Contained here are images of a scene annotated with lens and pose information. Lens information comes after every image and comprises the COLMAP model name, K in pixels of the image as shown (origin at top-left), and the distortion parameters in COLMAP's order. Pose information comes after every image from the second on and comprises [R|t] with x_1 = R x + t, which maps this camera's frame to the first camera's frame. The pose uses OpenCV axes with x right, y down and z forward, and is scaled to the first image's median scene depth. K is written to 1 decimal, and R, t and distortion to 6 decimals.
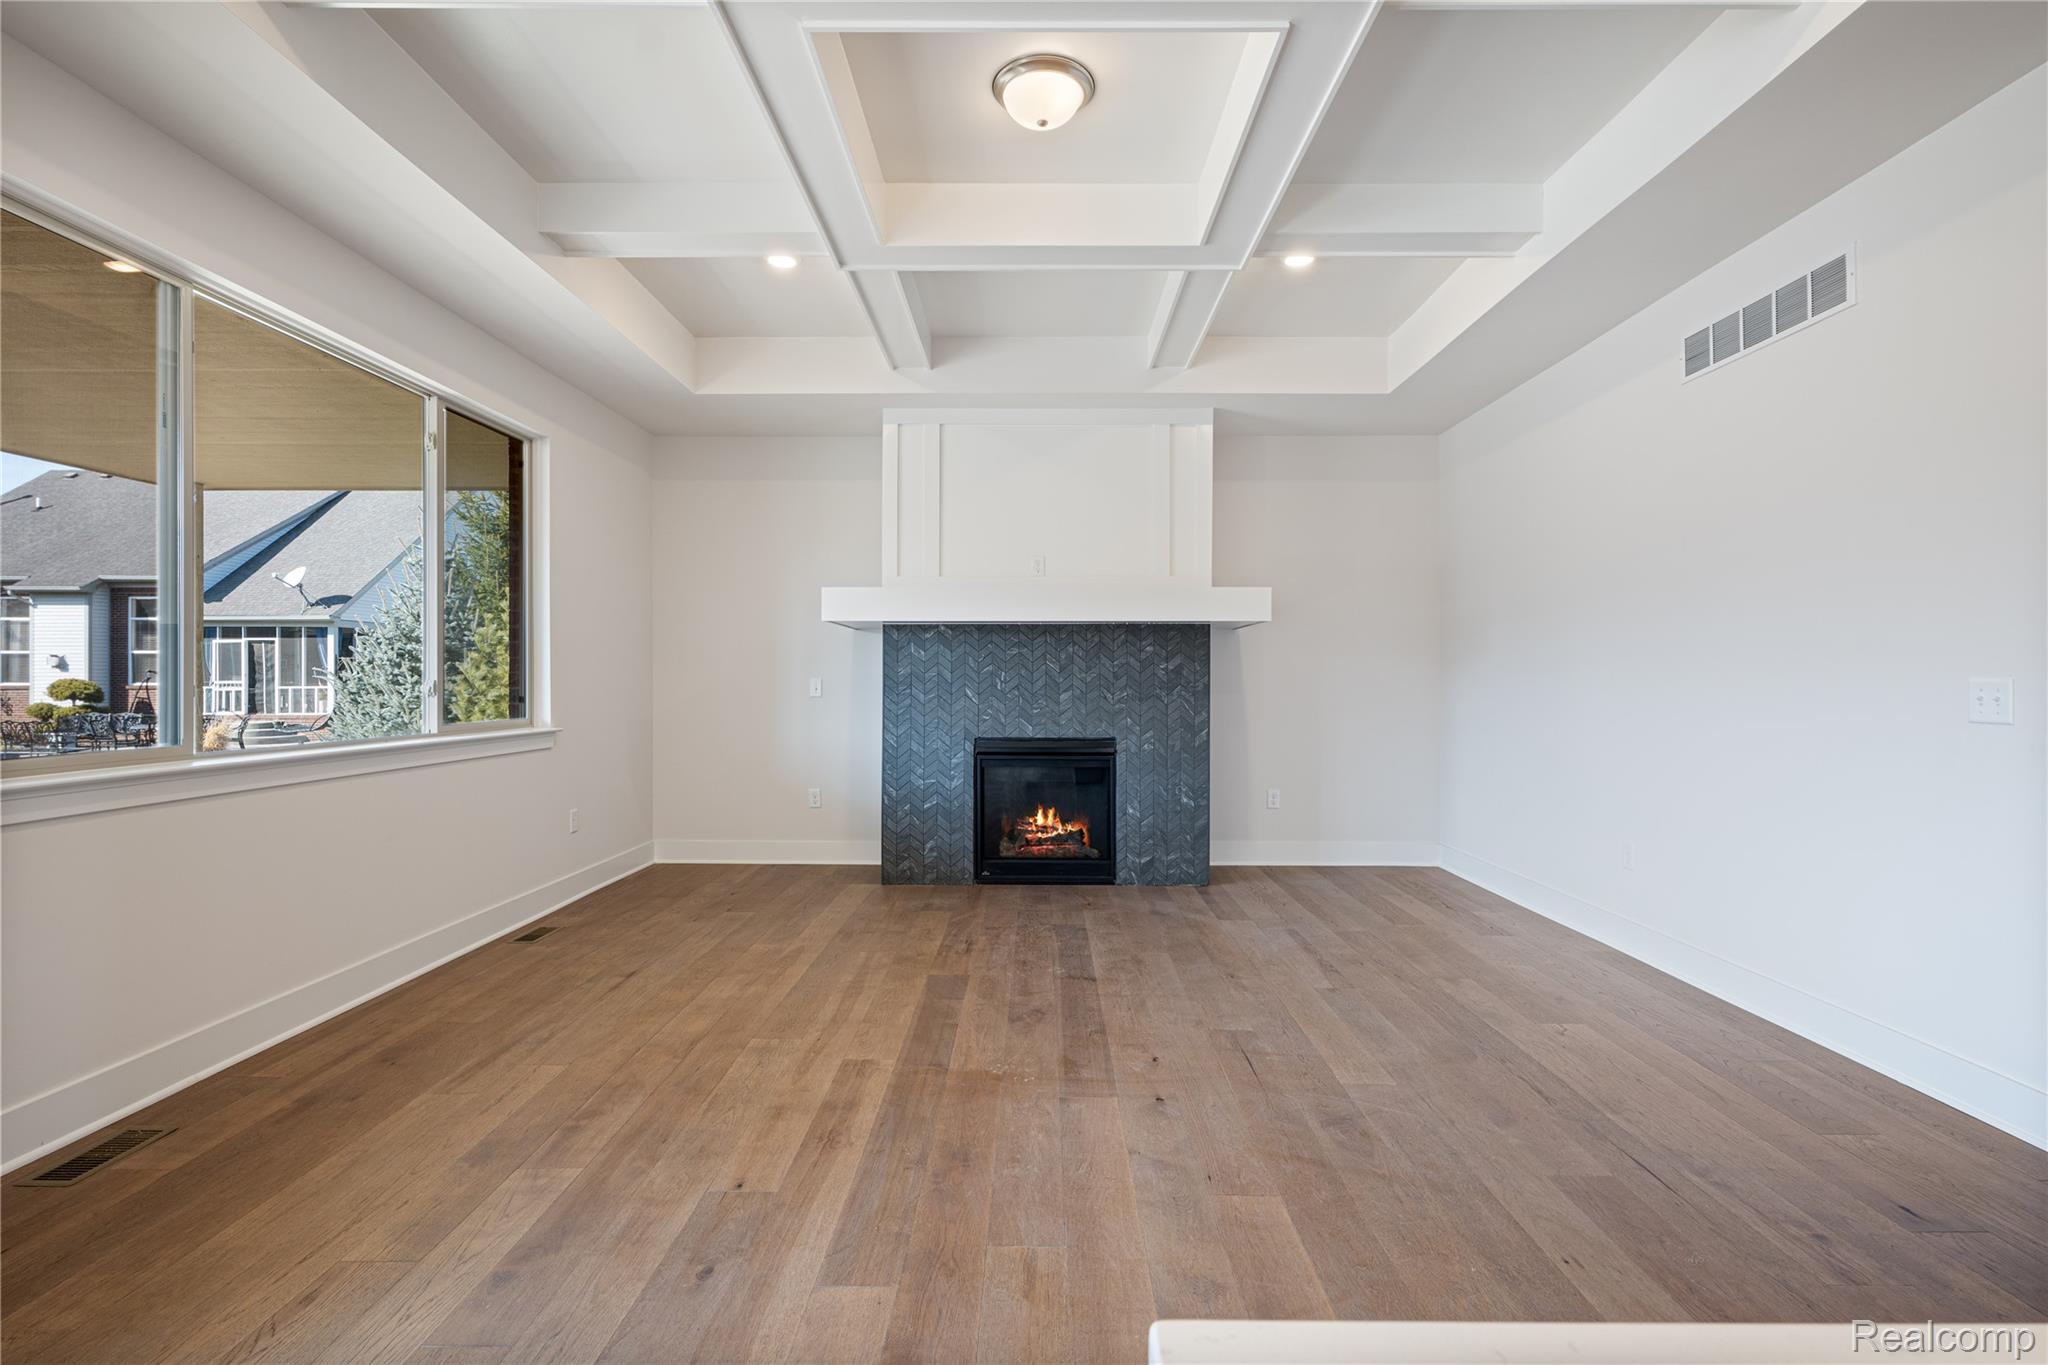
lens RADIAL K [[965.1, 0, 1027.4], [0, 965.1, 691.0], [0, 0, 1]] dist [0.000756, 0.000393]
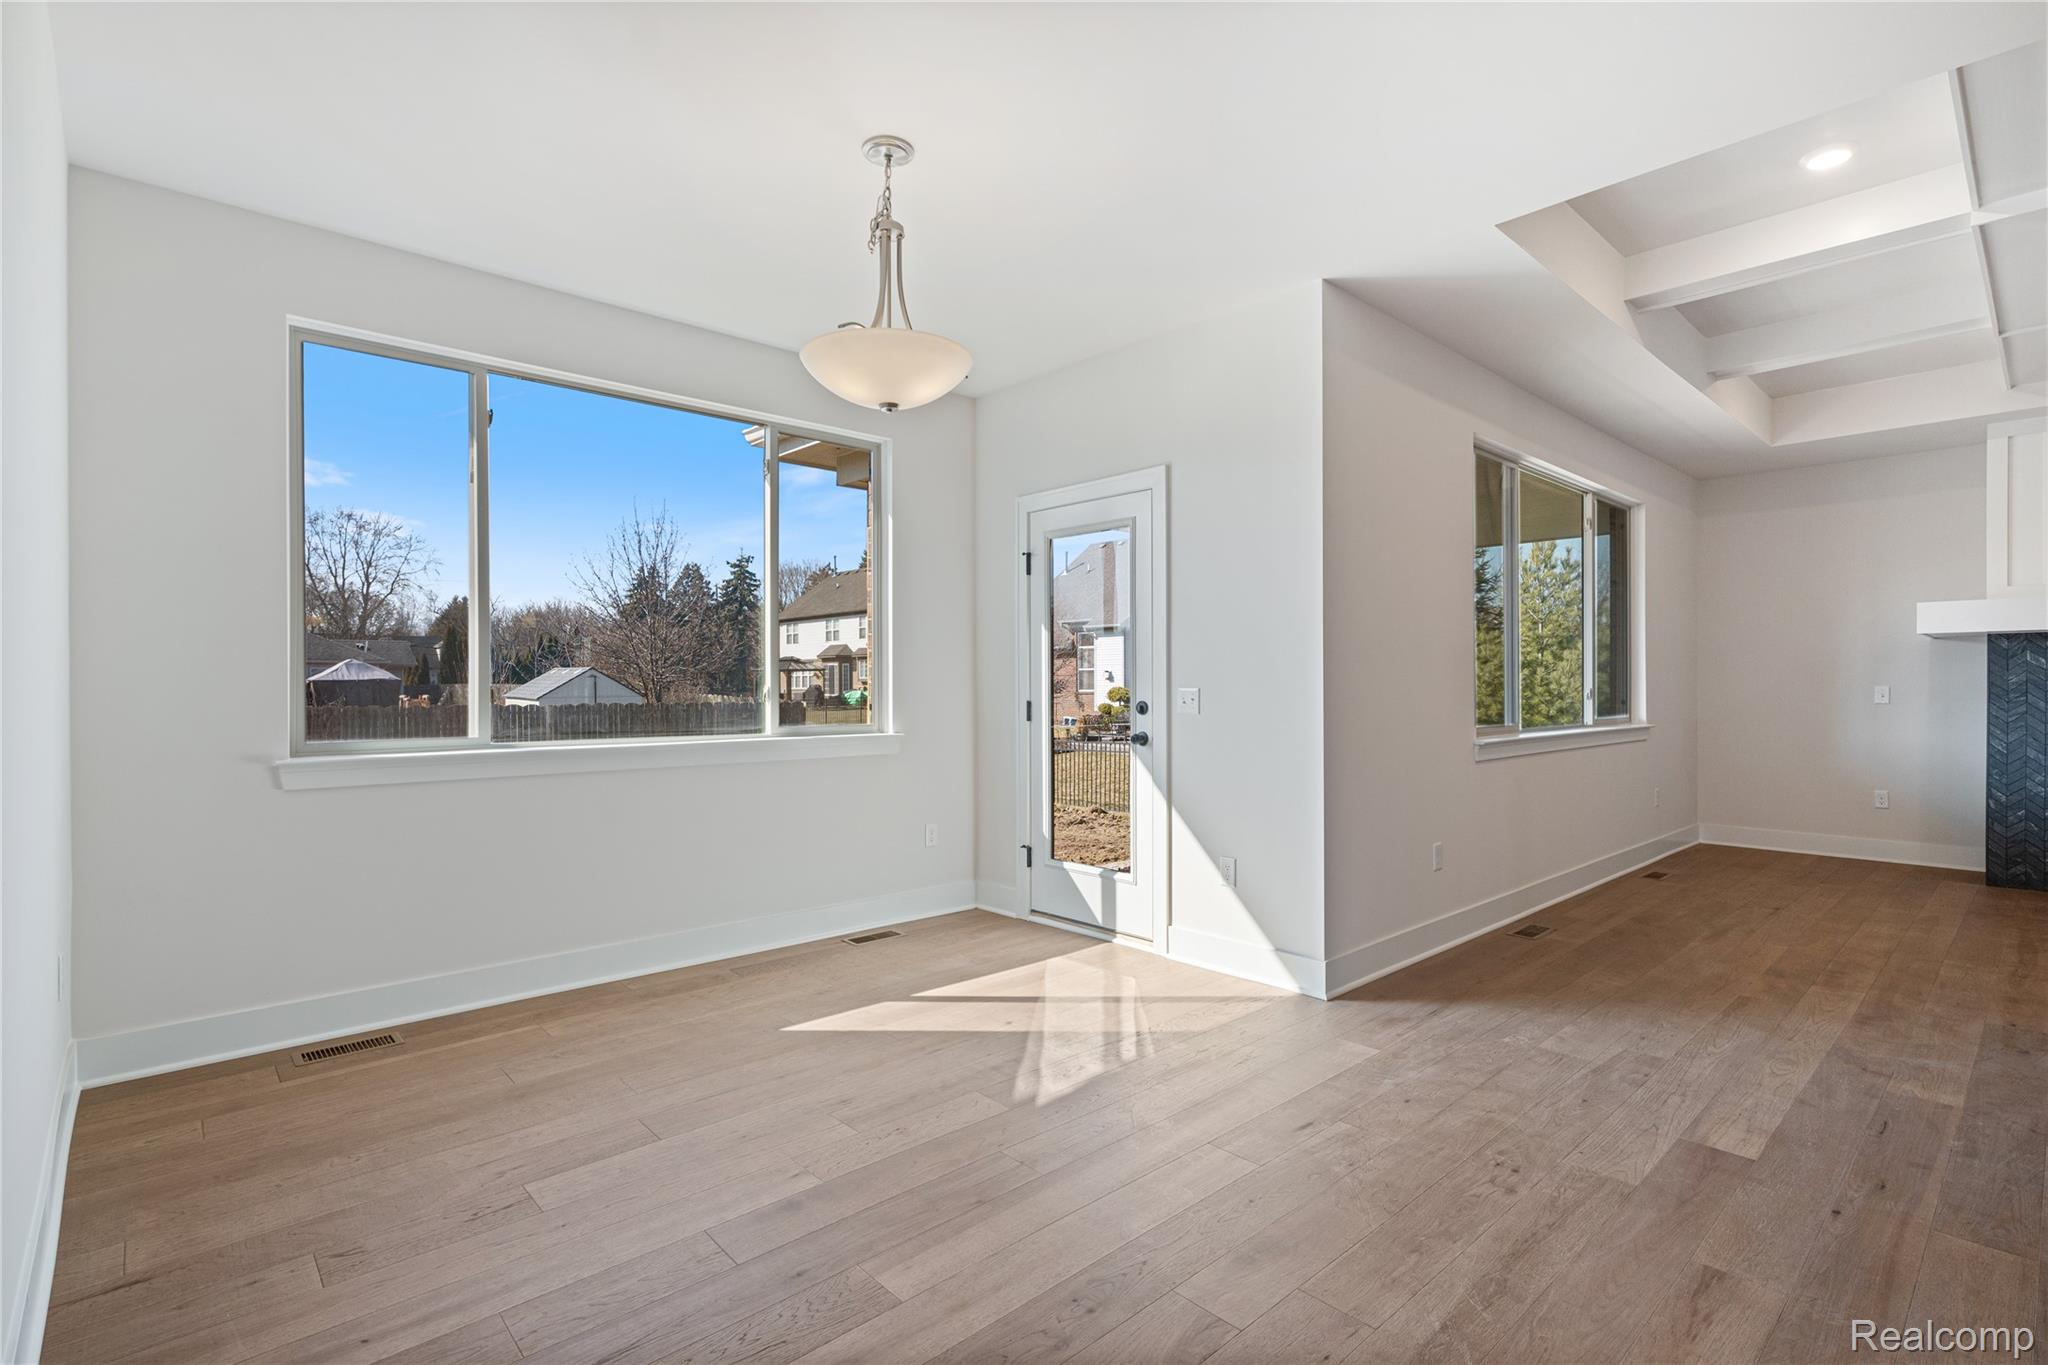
lens RADIAL K [[965.1, 0, 1027.4], [0, 965.1, 691.0], [0, 0, 1]] dist [0.000756, 0.000393]
pose [[0.686812, 0.001533, -0.726833, -0.104009], [-0.007280, 0.999962, -0.004770, 0.004592], [0.726799, 0.008567, 0.686797, -0.459846]]
